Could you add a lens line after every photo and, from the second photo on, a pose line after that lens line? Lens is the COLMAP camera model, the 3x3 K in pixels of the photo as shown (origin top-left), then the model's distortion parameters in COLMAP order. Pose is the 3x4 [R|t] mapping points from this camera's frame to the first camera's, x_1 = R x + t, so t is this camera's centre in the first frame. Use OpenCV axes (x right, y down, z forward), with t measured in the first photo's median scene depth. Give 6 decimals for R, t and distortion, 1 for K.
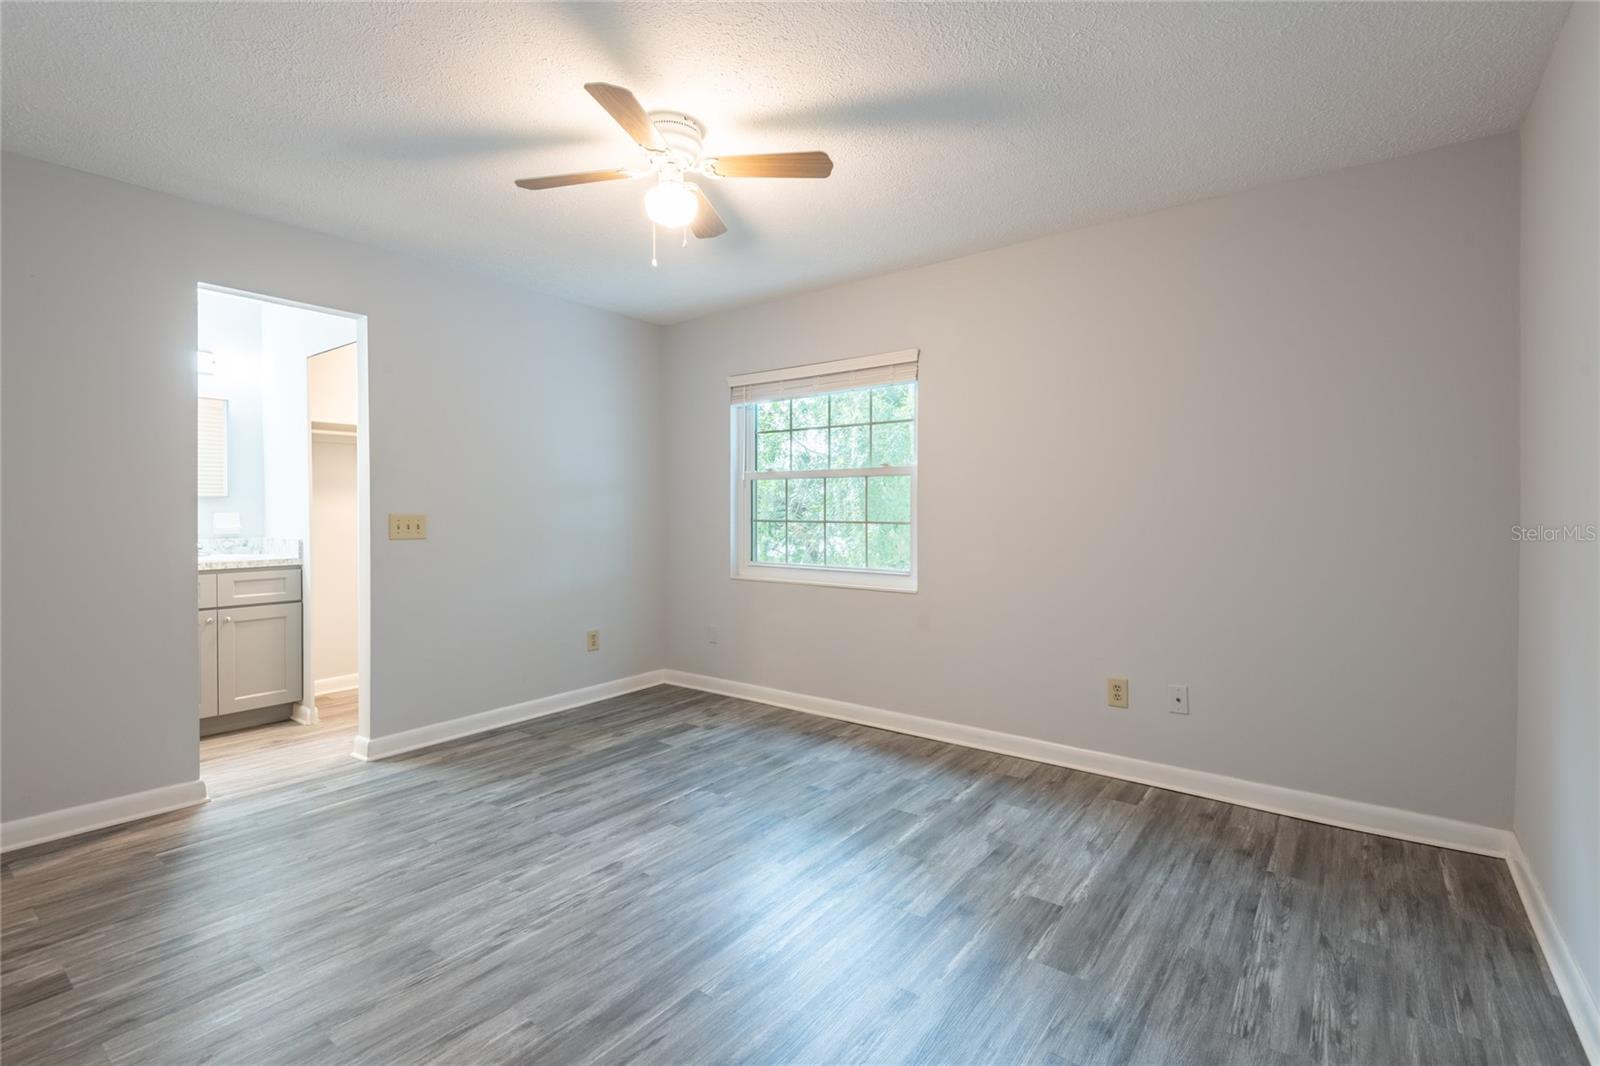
lens RADIAL K [[724.3, 0, 815.9], [0, 724.3, 518.9], [0, 0, 1]] dist [0.036575, -0.022918]
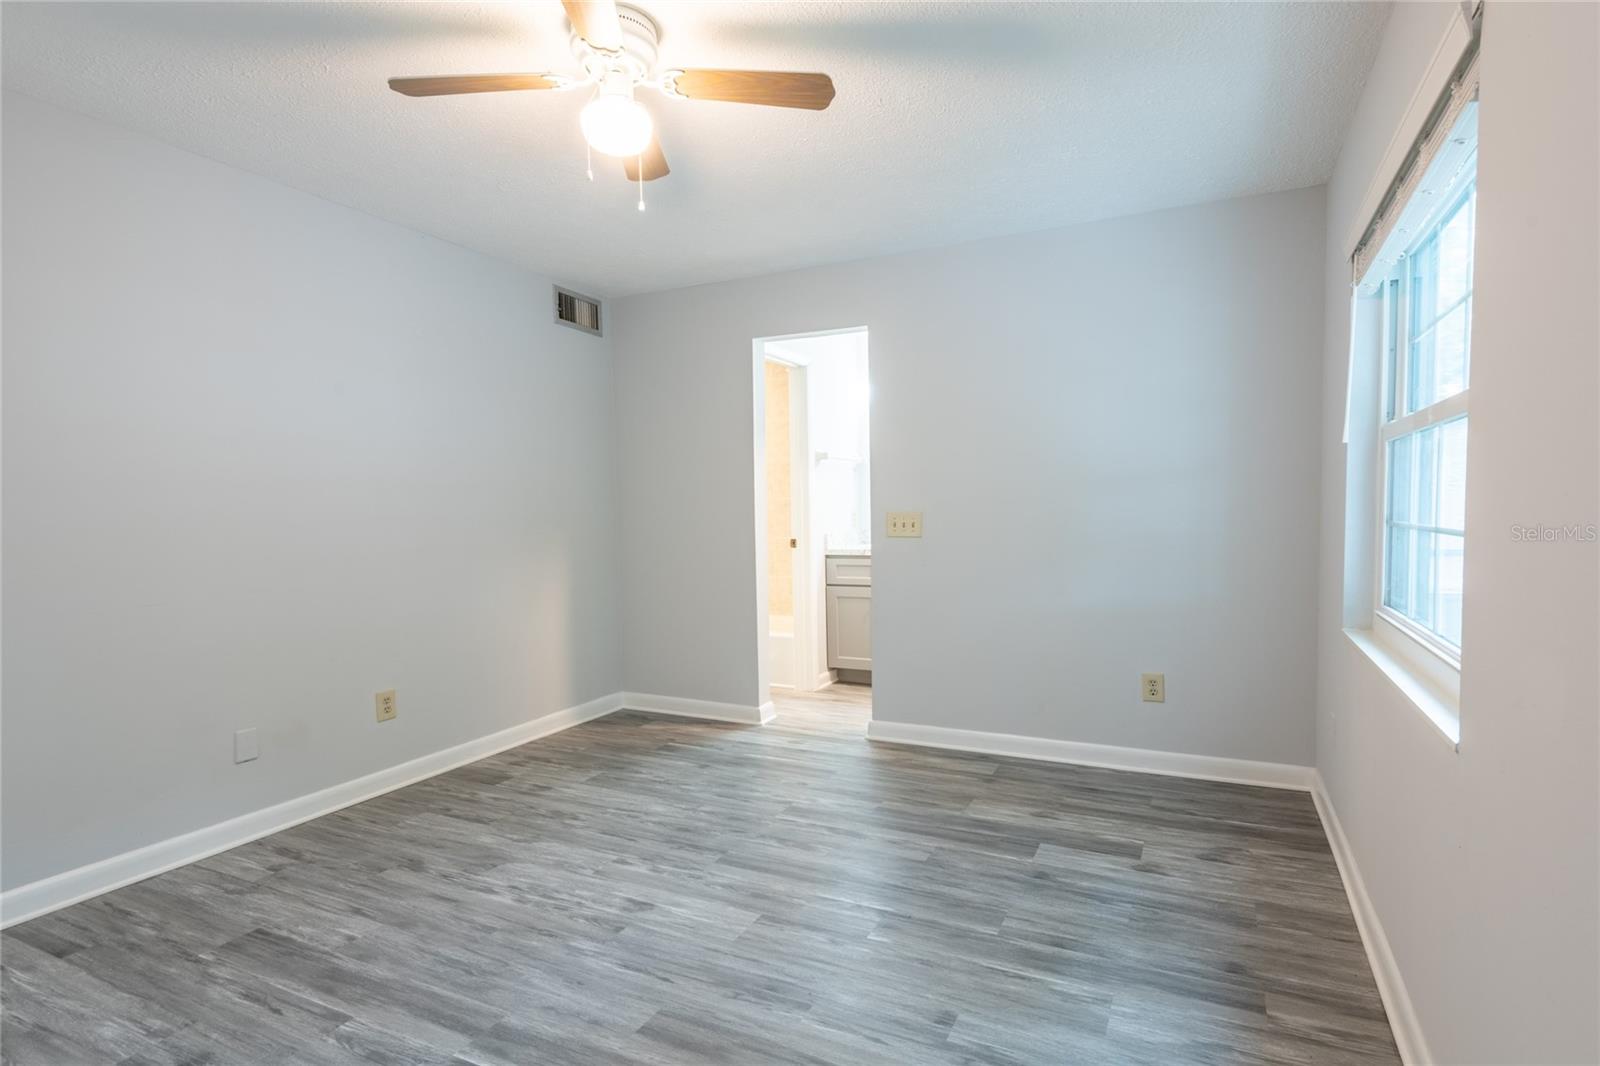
lens RADIAL K [[801.9, 0, 837.5], [0, 801.9, 543.9], [0, 0, 1]] dist [0.045810, -0.034126]
pose [[0.194842, 0.042898, -0.979896, 0.611458], [0.000745, 0.999036, 0.043884, 0.005871], [0.980834, -0.009280, 0.194622, 0.929968]]
